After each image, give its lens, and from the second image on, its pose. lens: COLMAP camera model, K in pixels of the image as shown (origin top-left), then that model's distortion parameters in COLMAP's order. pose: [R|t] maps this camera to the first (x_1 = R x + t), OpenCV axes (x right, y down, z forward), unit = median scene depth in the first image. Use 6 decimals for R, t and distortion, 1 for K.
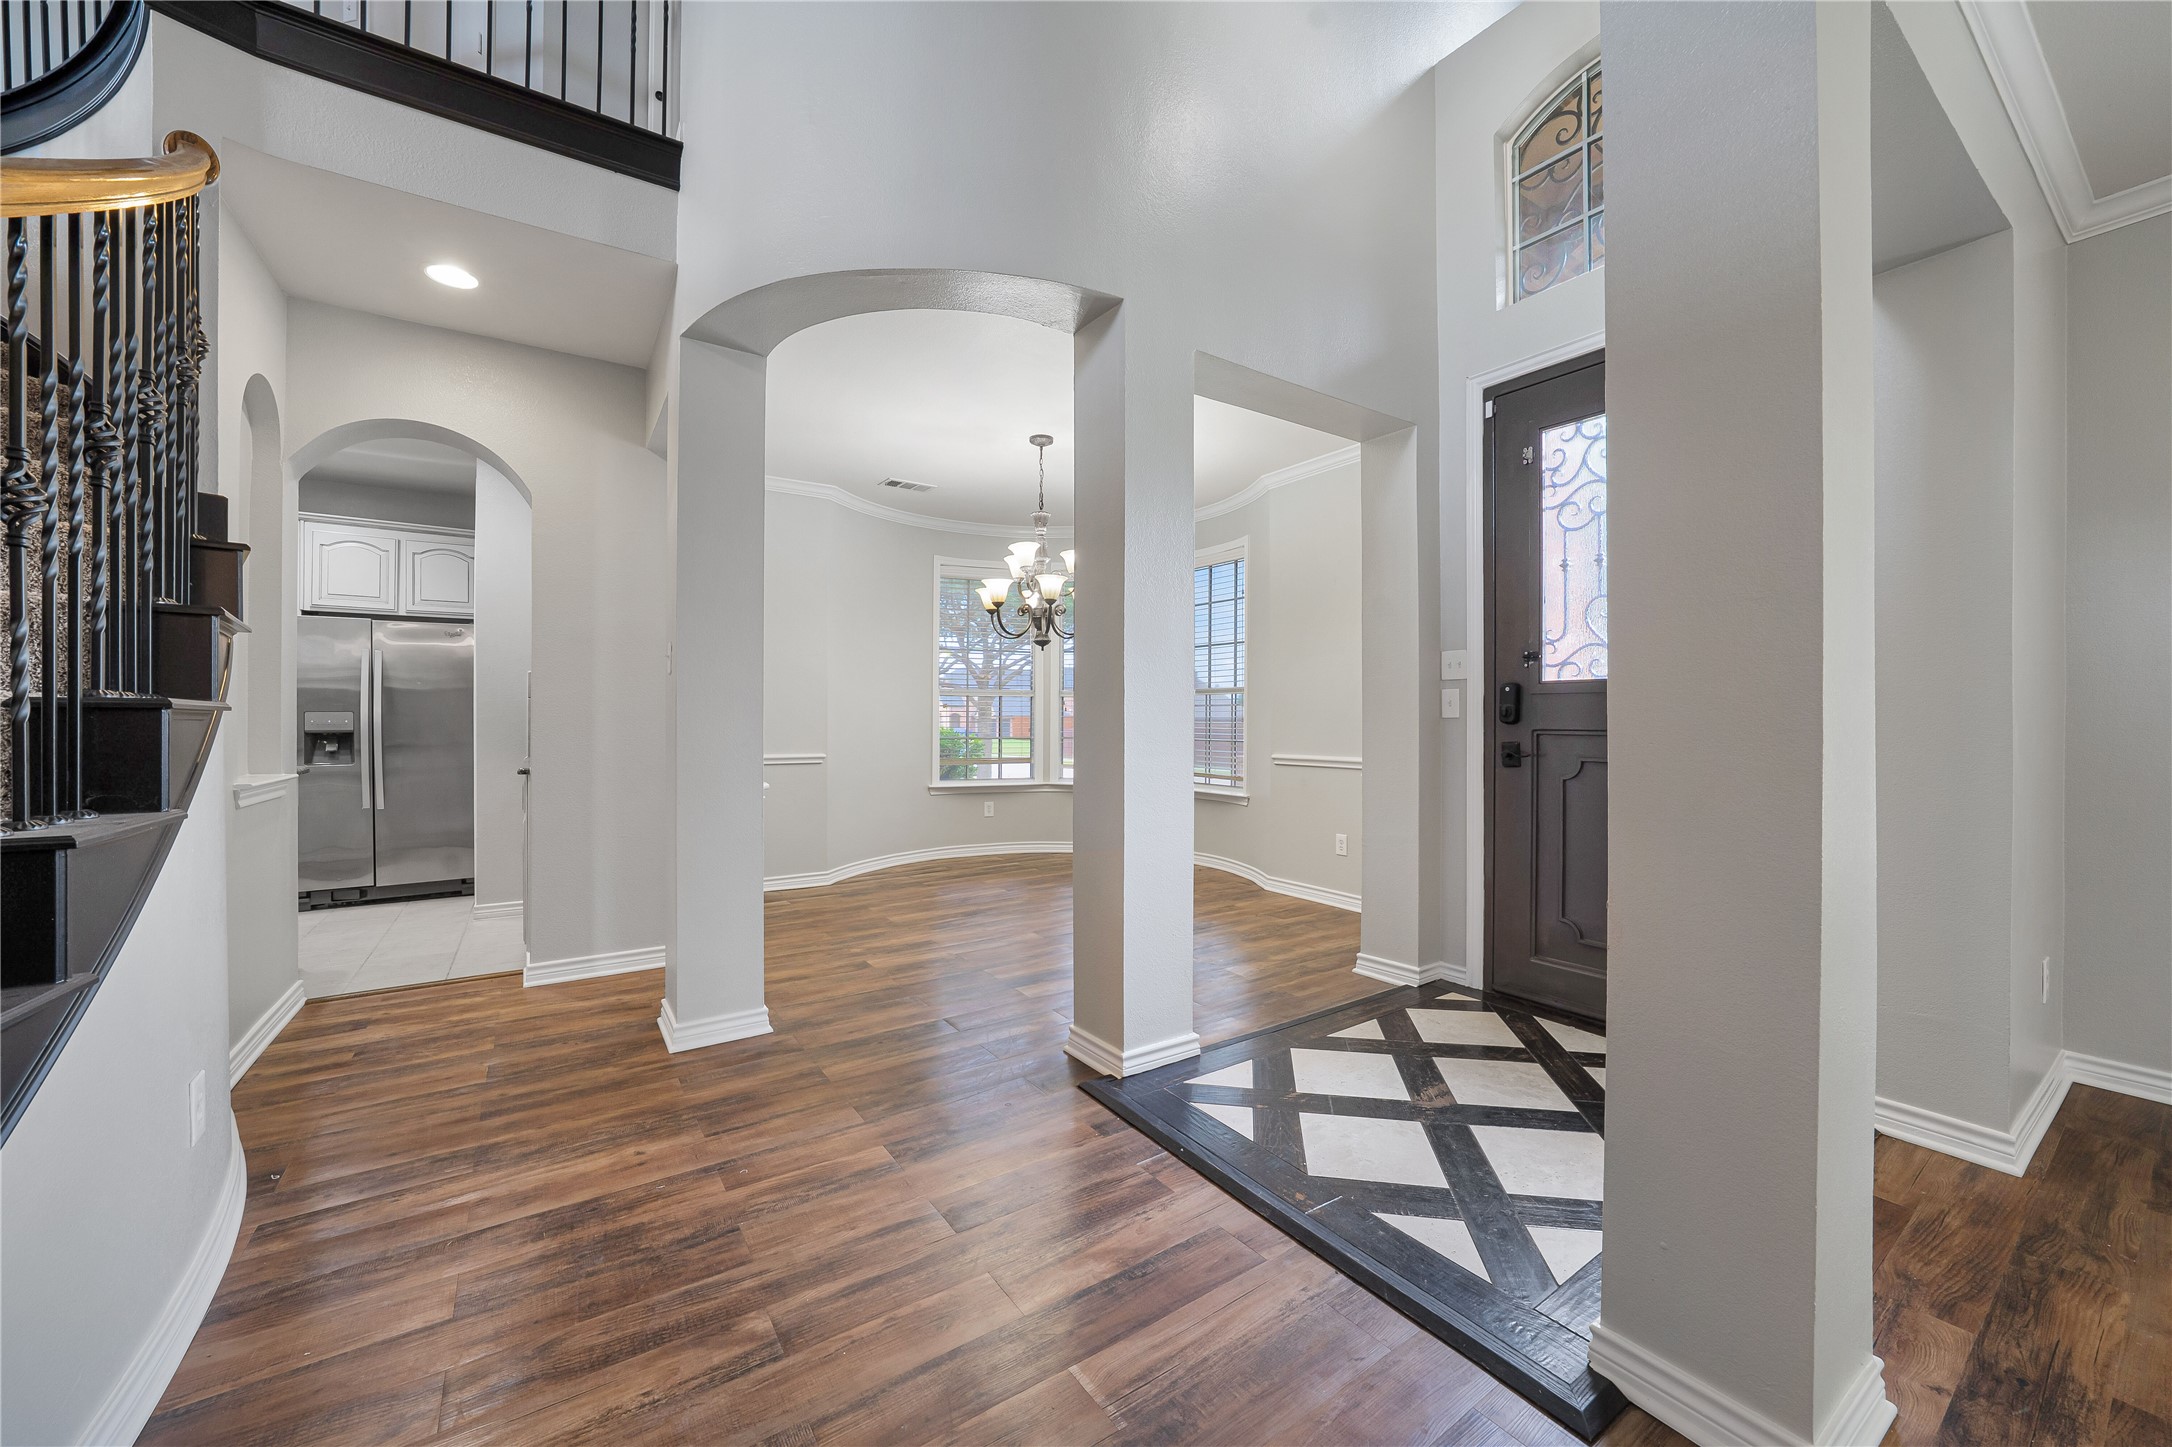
lens RADIAL K [[806.2, 0, 1085.2], [0, 806.2, 721.6], [0, 0, 1]] dist [-0.023387, 0.005340]
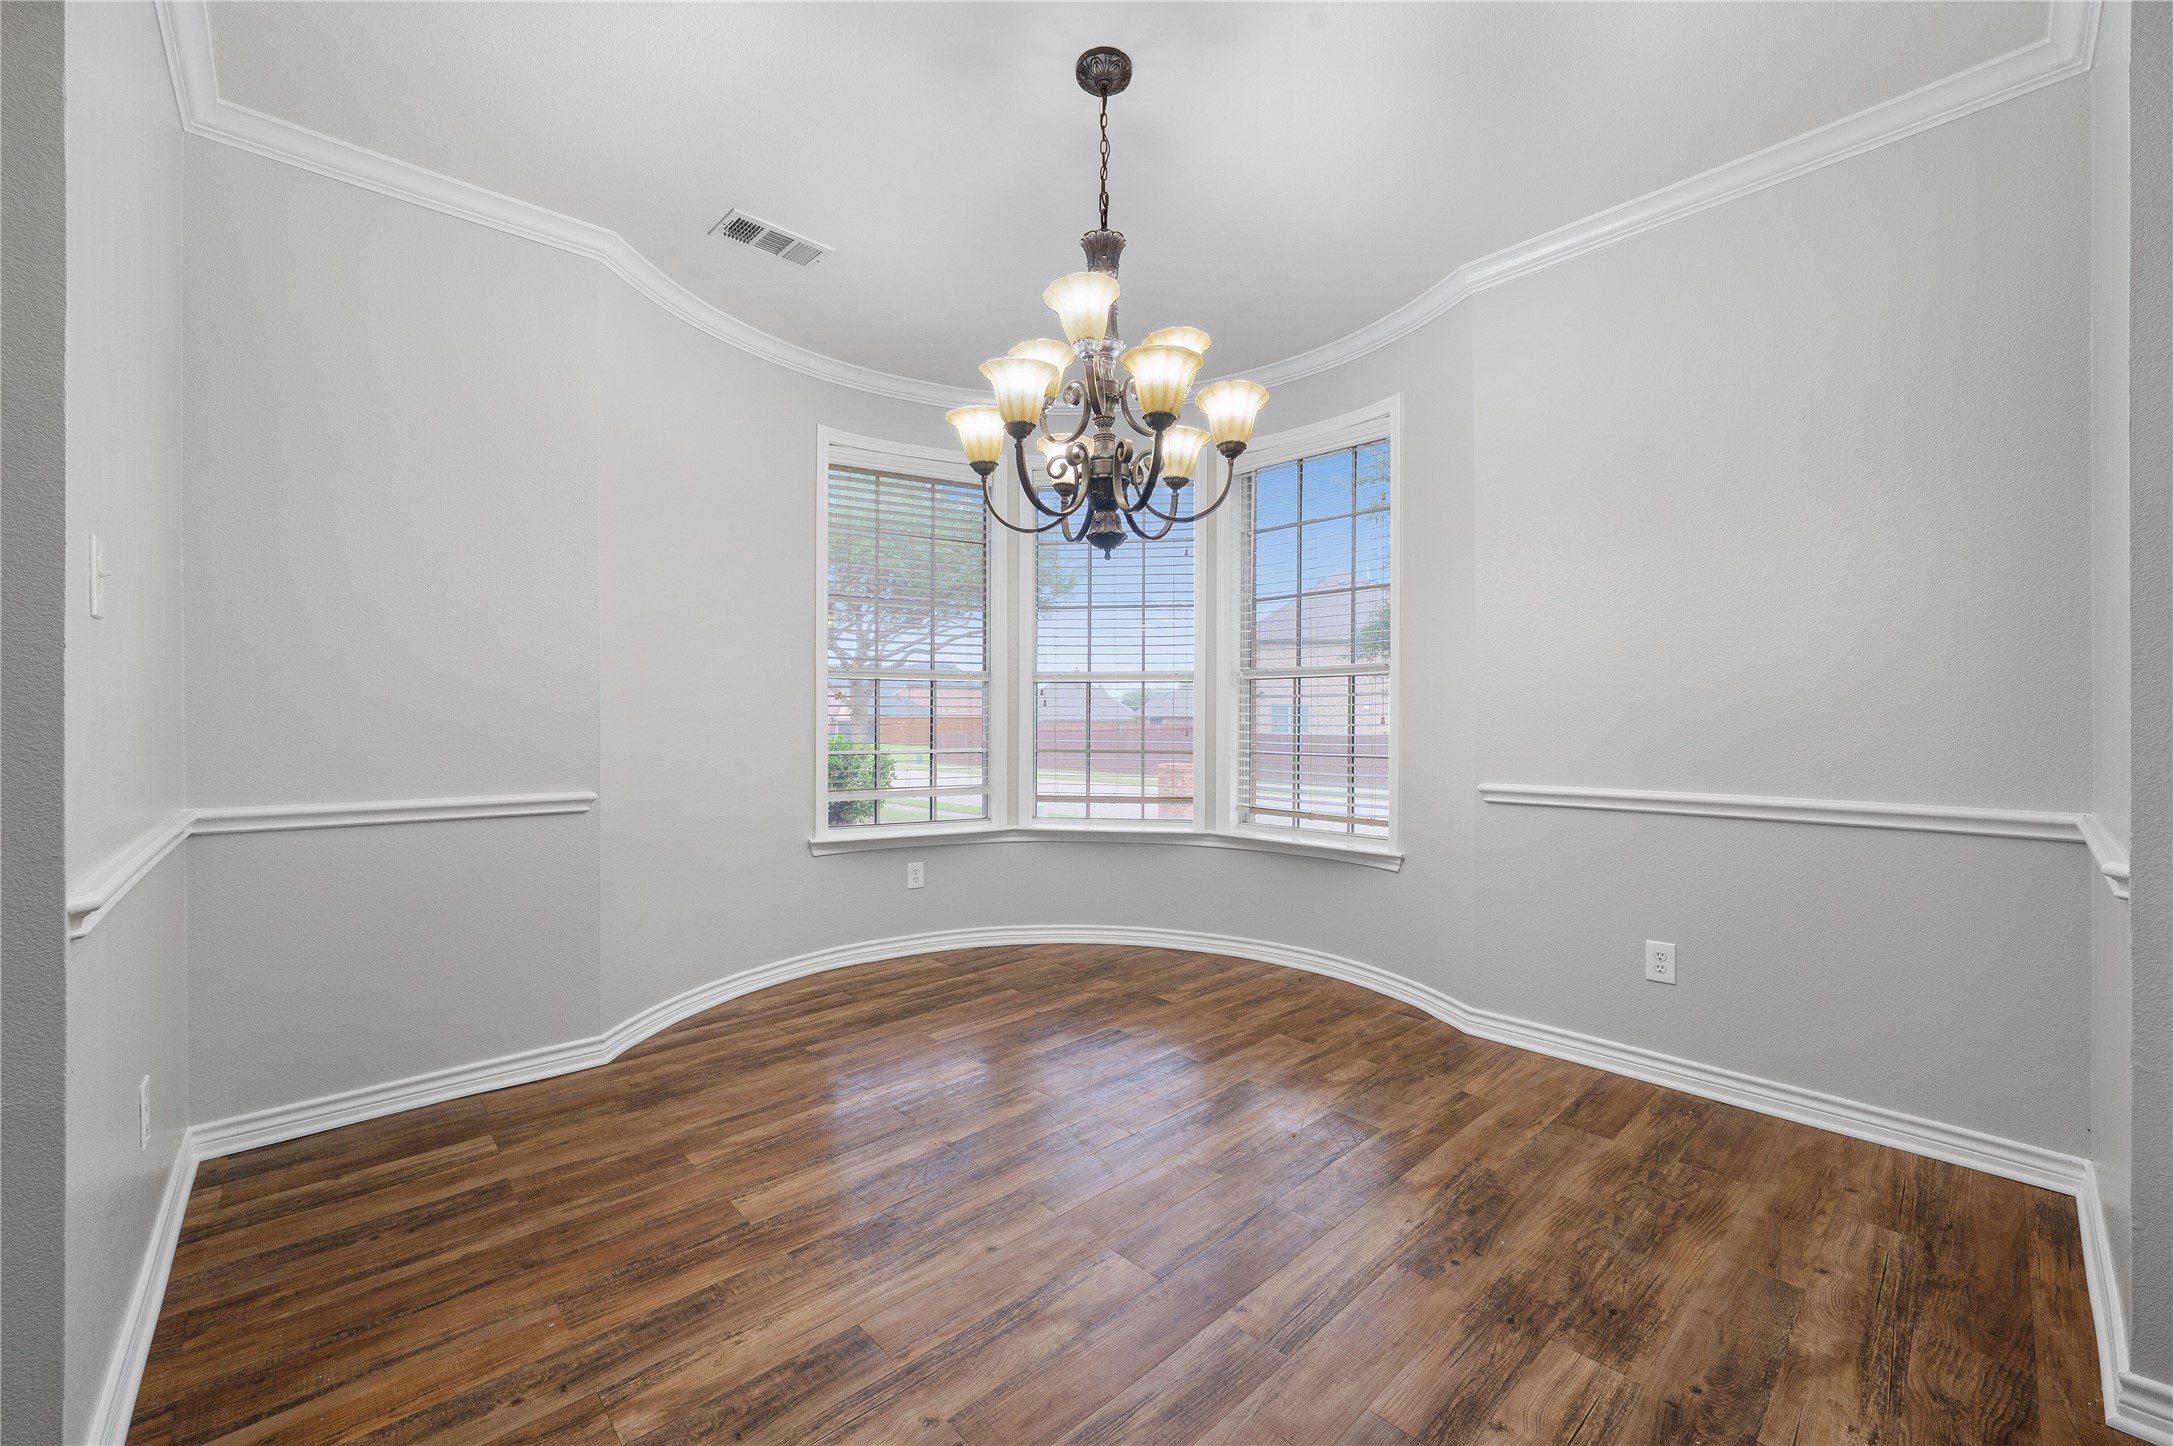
lens RADIAL K [[860.6, 0, 1084.7], [0, 860.6, 723.4], [0, 0, 1]] dist [-0.019497, 0.000490]
pose [[0.989095, -0.002279, 0.147262, -0.109946], [0.002349, 0.999997, -0.000302, 0.000032], [-0.147261, 0.000644, 0.989098, 0.453737]]
